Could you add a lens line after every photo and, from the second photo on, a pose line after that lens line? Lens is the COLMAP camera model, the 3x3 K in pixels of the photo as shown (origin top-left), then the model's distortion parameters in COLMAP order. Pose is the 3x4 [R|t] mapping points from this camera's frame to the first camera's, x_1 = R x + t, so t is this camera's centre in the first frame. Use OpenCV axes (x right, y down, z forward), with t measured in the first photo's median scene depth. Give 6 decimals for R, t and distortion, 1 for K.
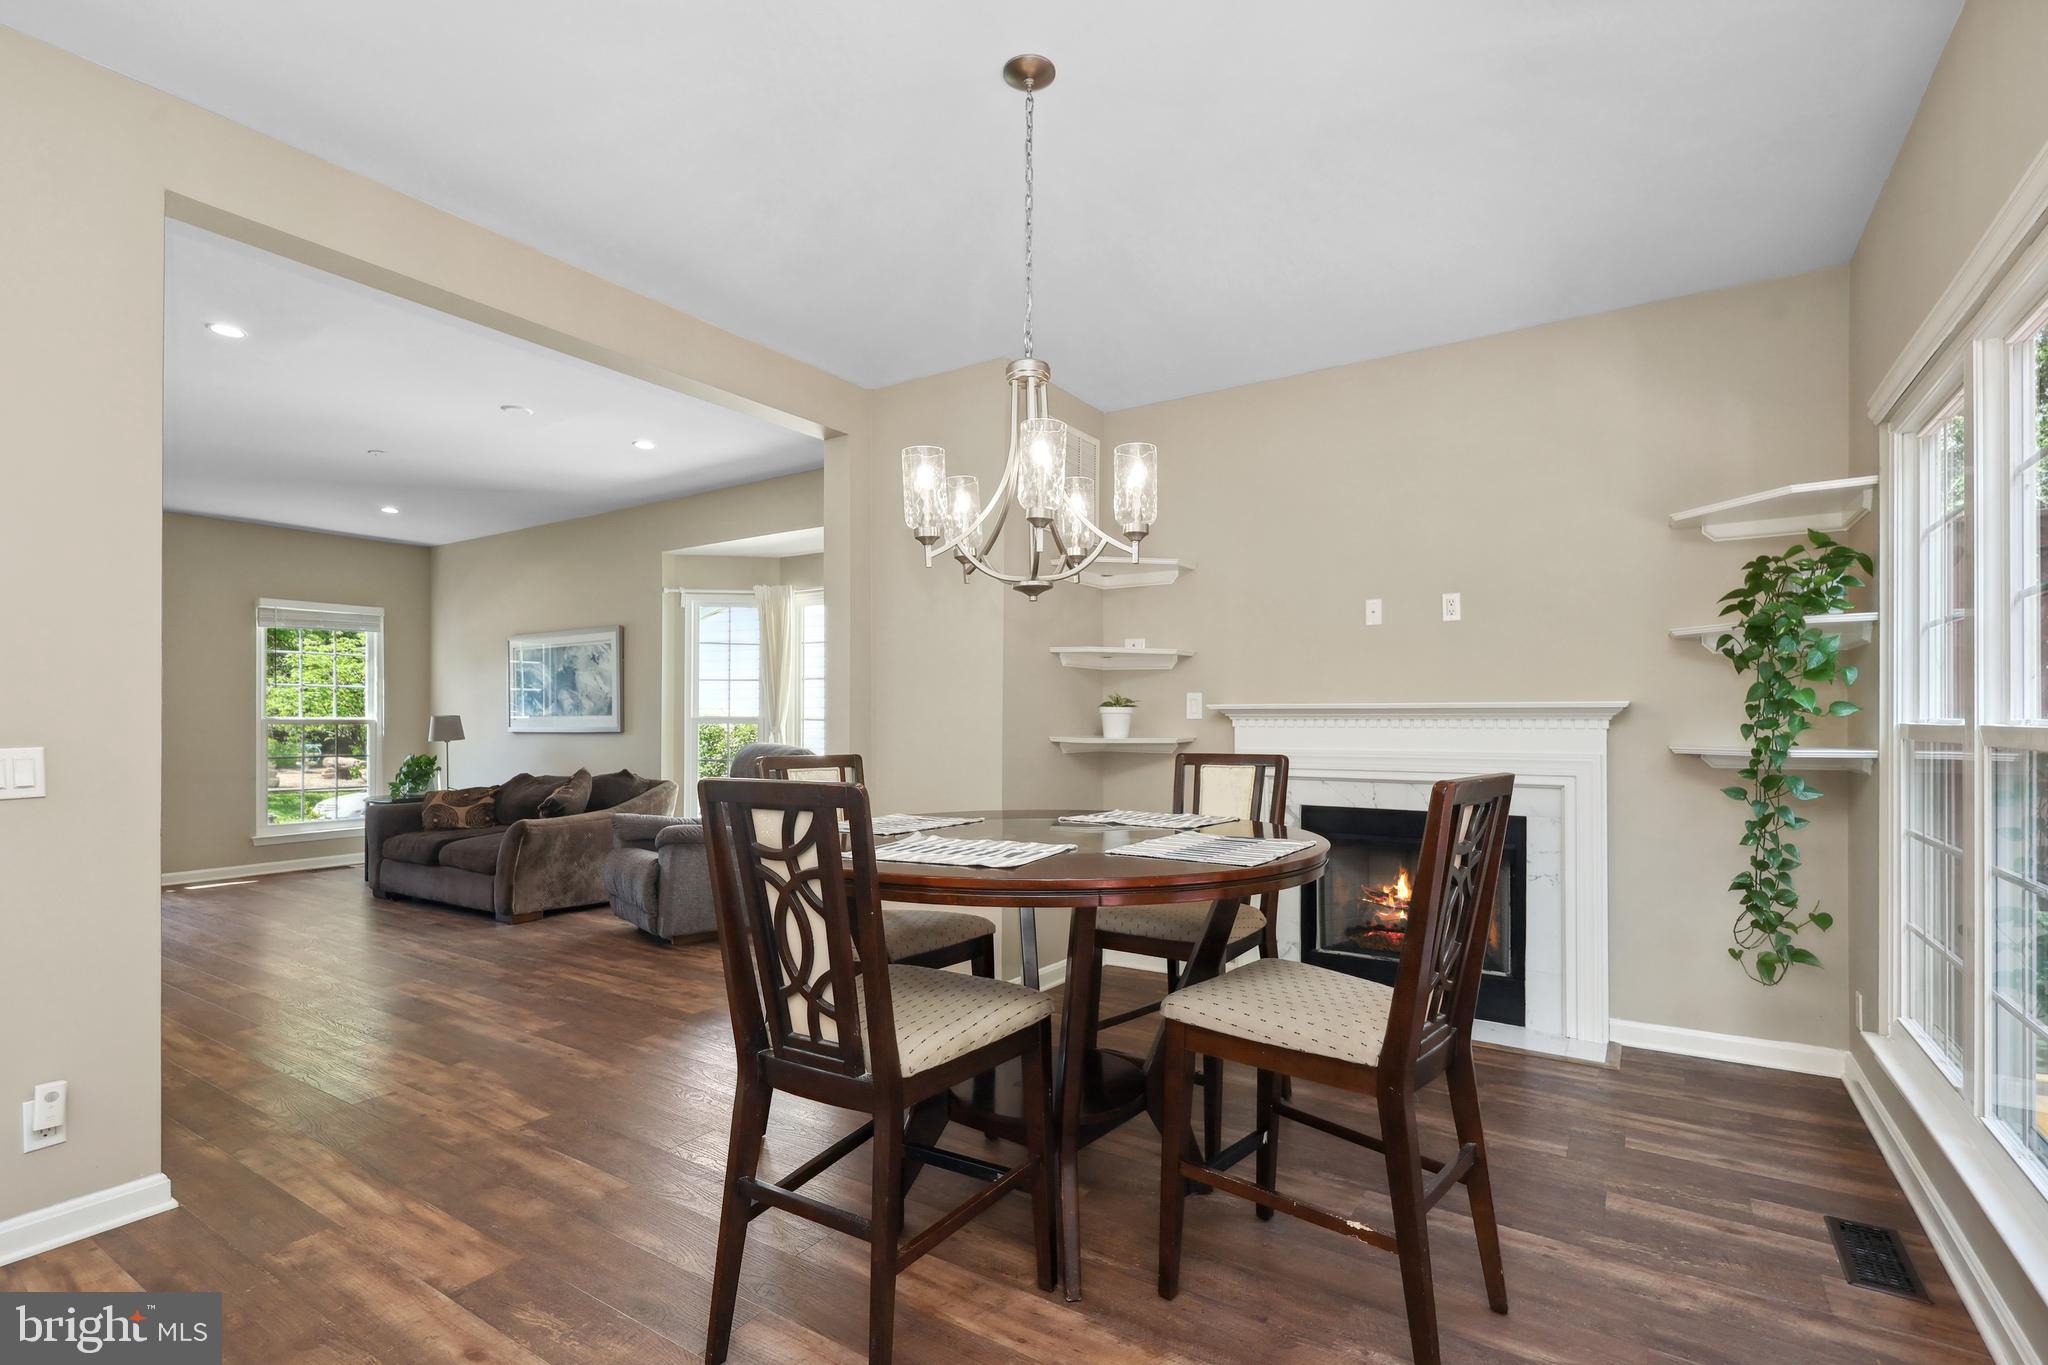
lens RADIAL K [[964.8, 0, 1033.5], [0, 964.8, 720.8], [0, 0, 1]] dist [0.001623, 0.000263]
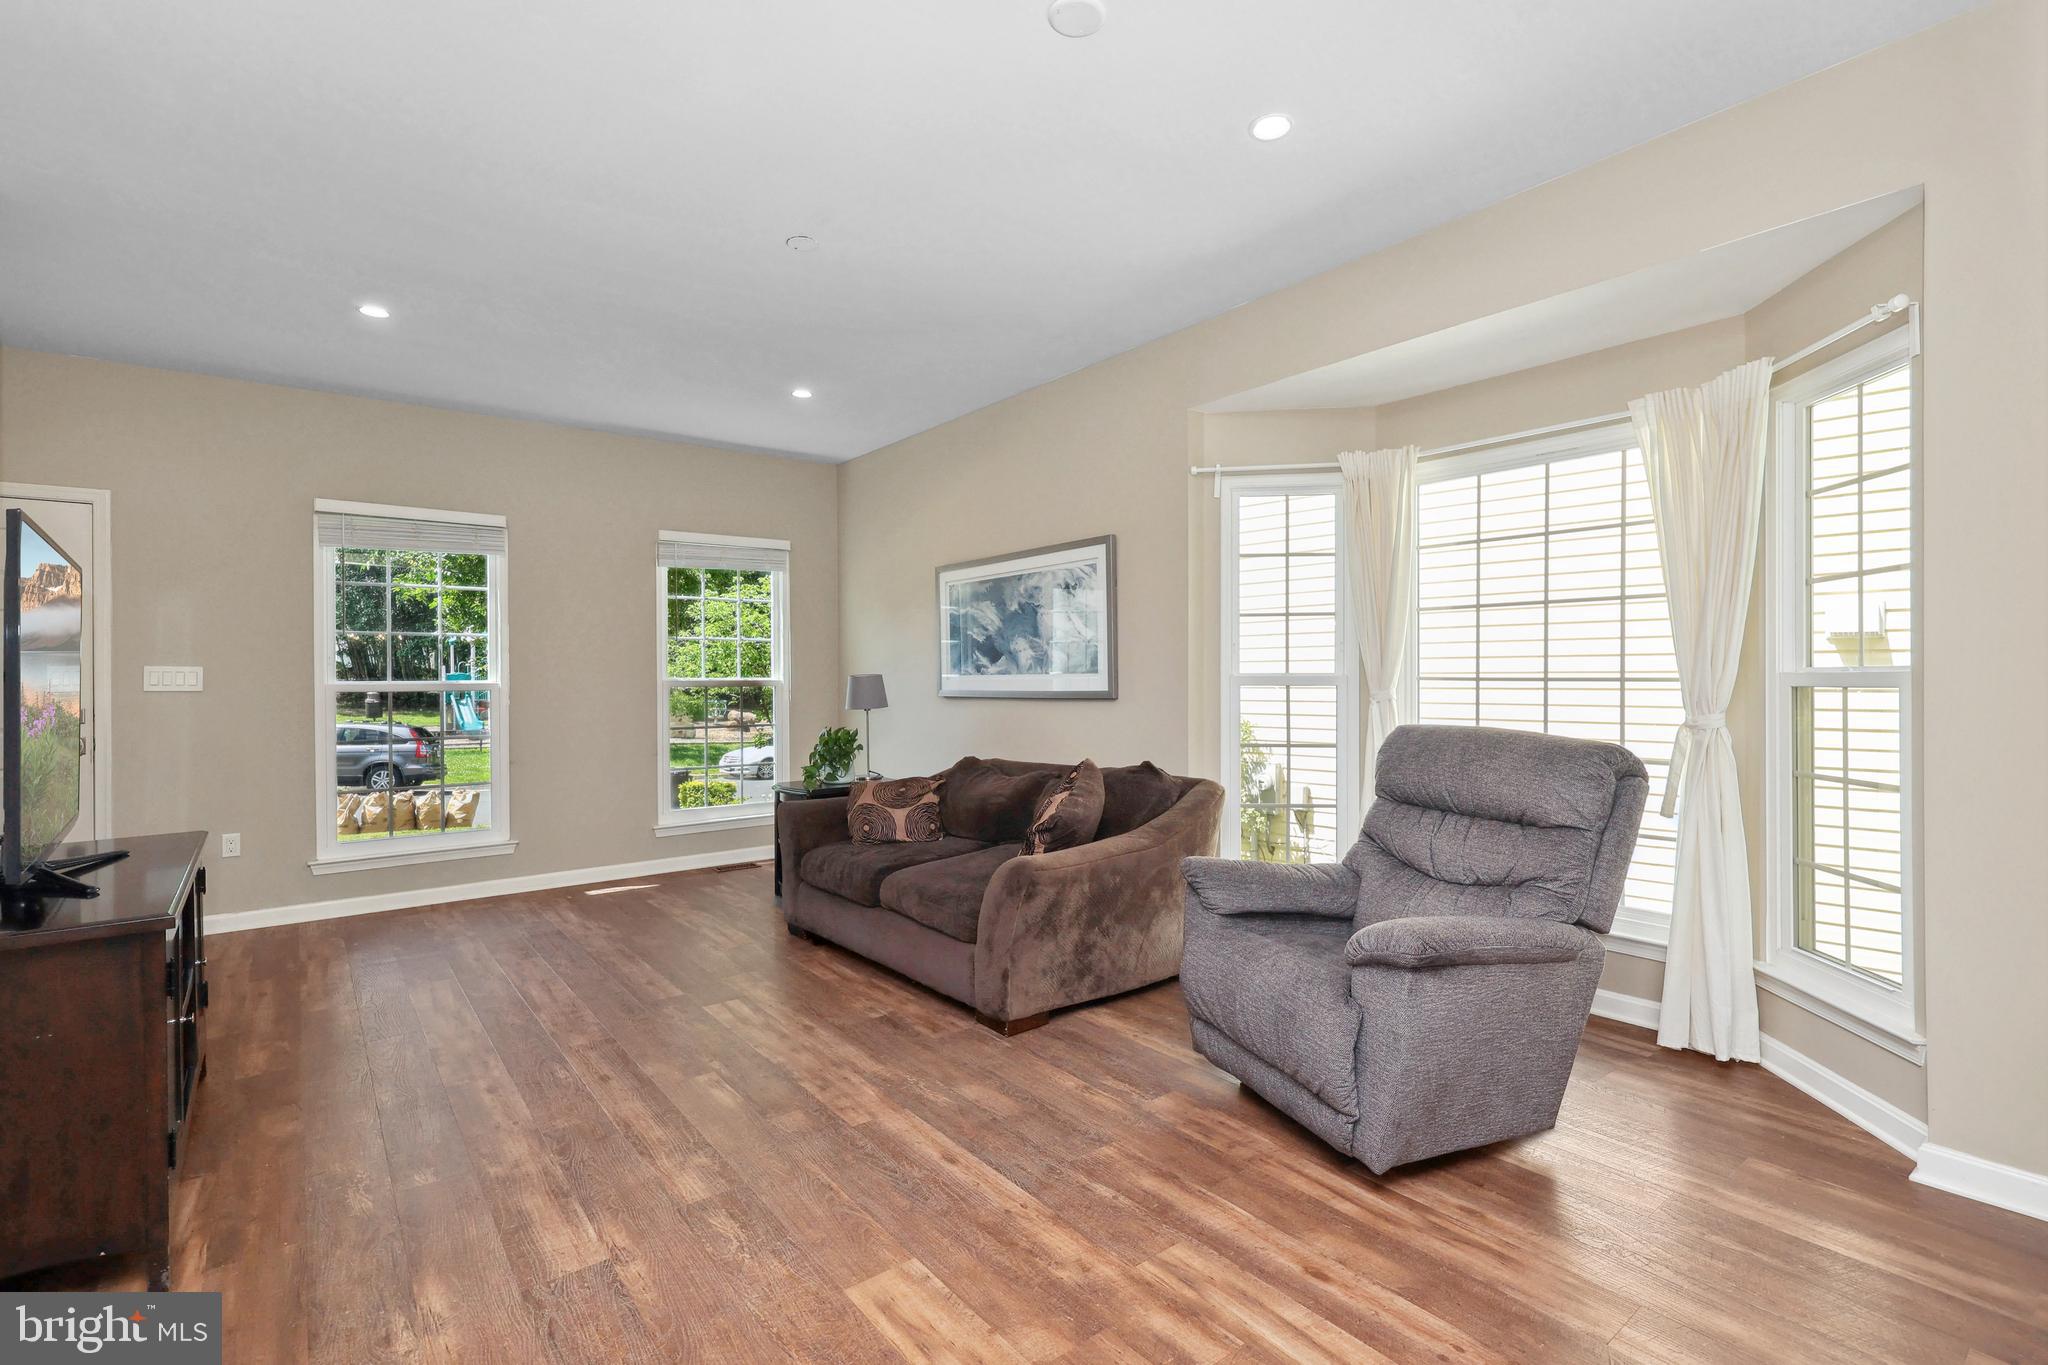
lens RADIAL K [[938.4, 0, 1039.4], [0, 938.4, 683.1], [0, 0, 1]] dist [-0.000214, -0.000104]
pose [[0.951238, -0.003362, -0.308439, -0.273546], [0.005088, 0.999976, 0.004793, -0.002129], [0.308416, -0.006129, 0.951232, 0.373385]]
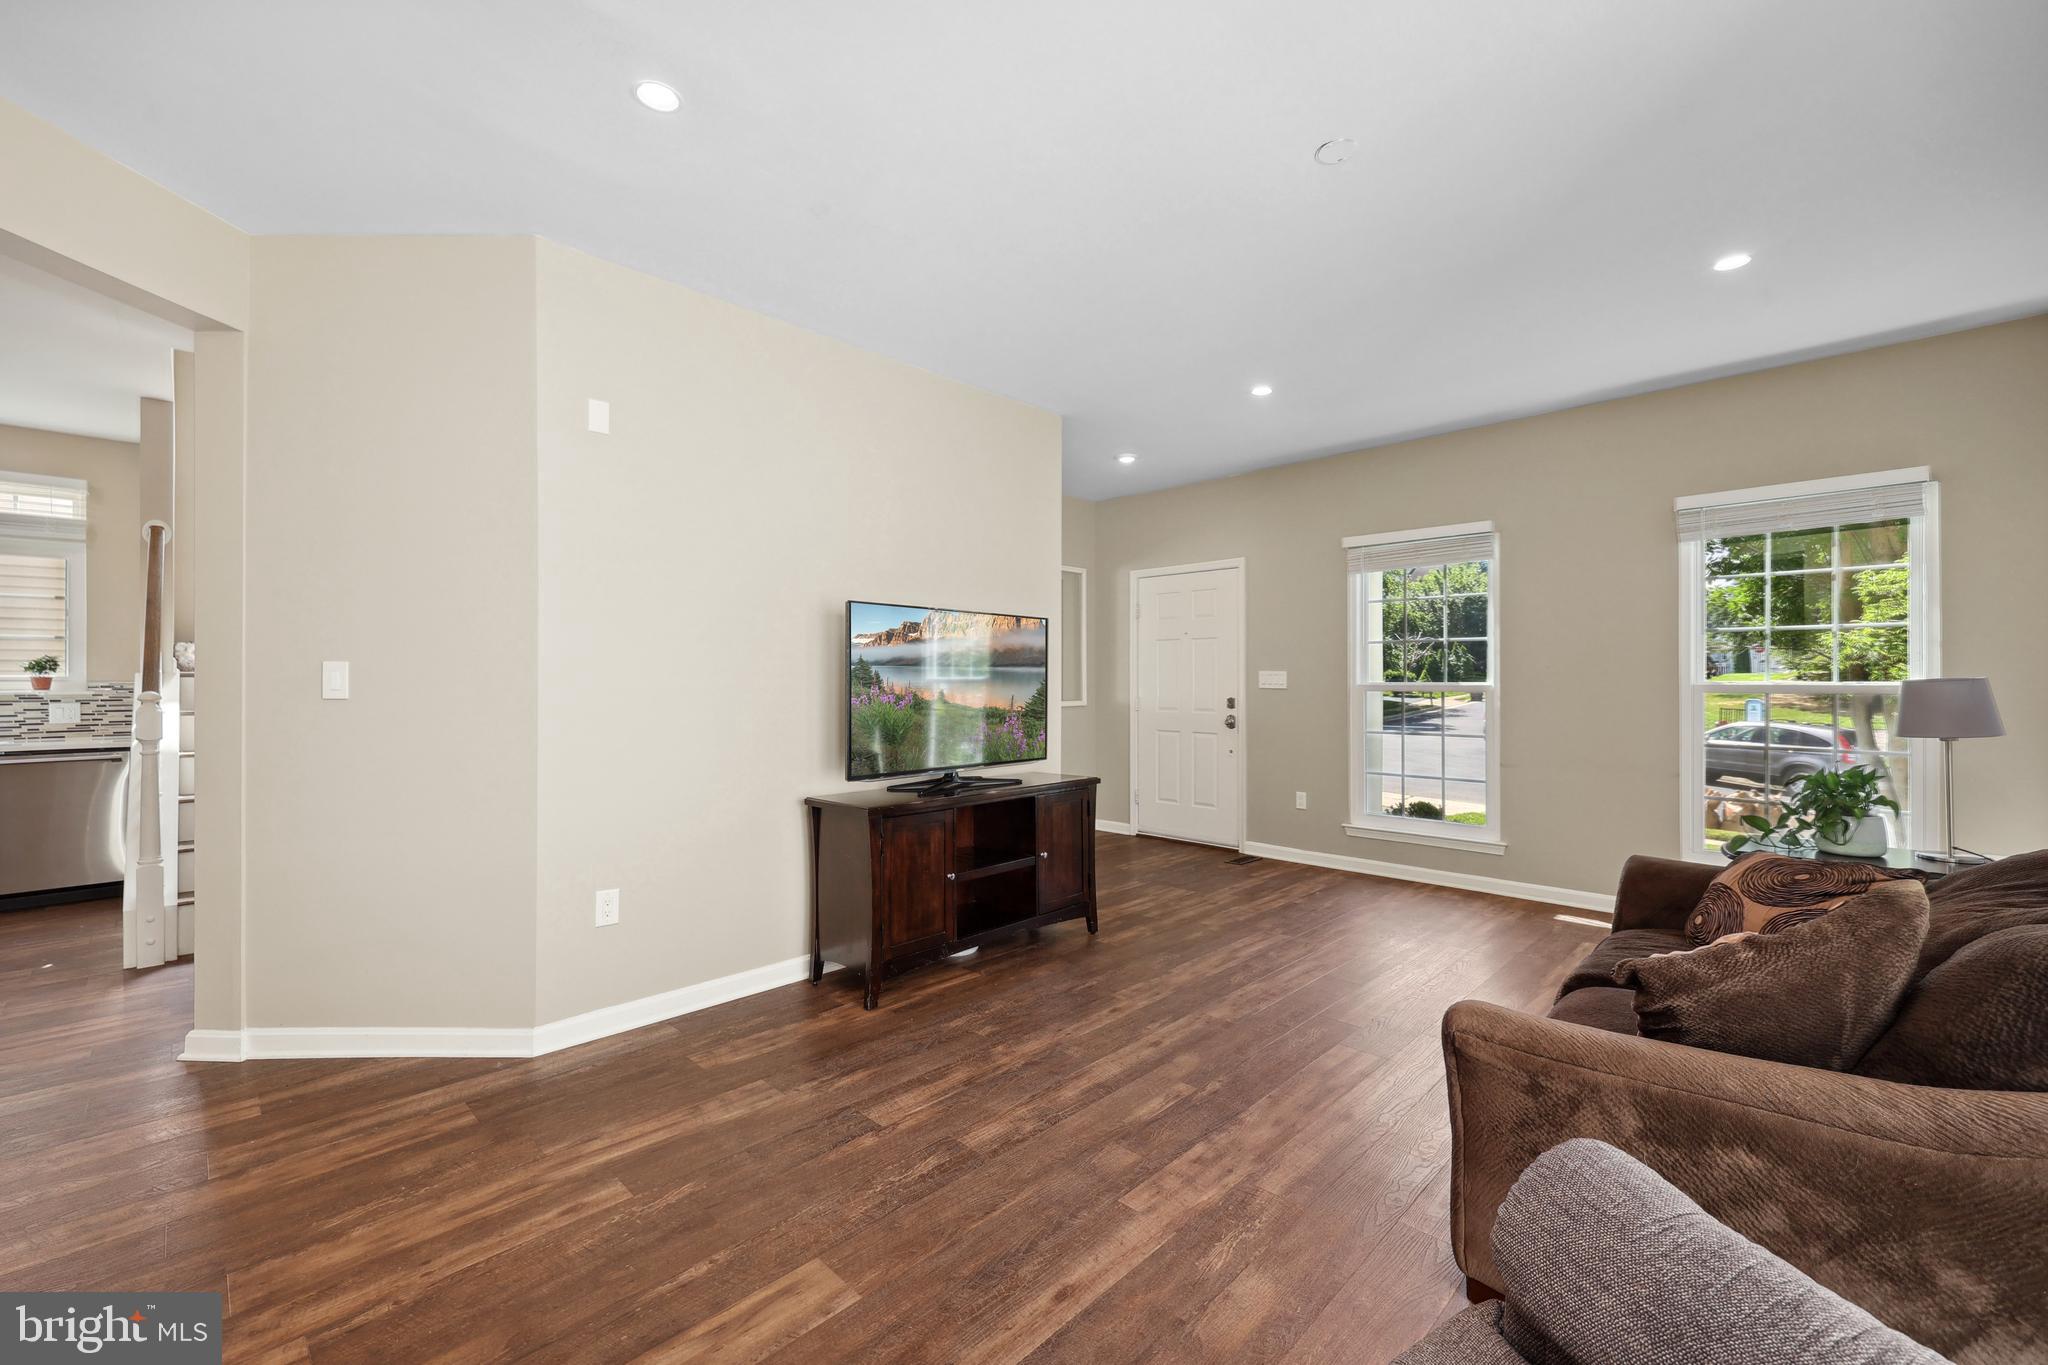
lens RADIAL K [[839.5, 0, 1024.0], [0, 839.5, 682.5], [0, 0, 1]] dist [0.007231, 0.000162]
pose [[-0.198677, 0.004661, -0.980054, -0.174347], [-0.001374, 0.999986, 0.005034, -0.005180], [0.980064, 0.002347, -0.198668, 0.708918]]
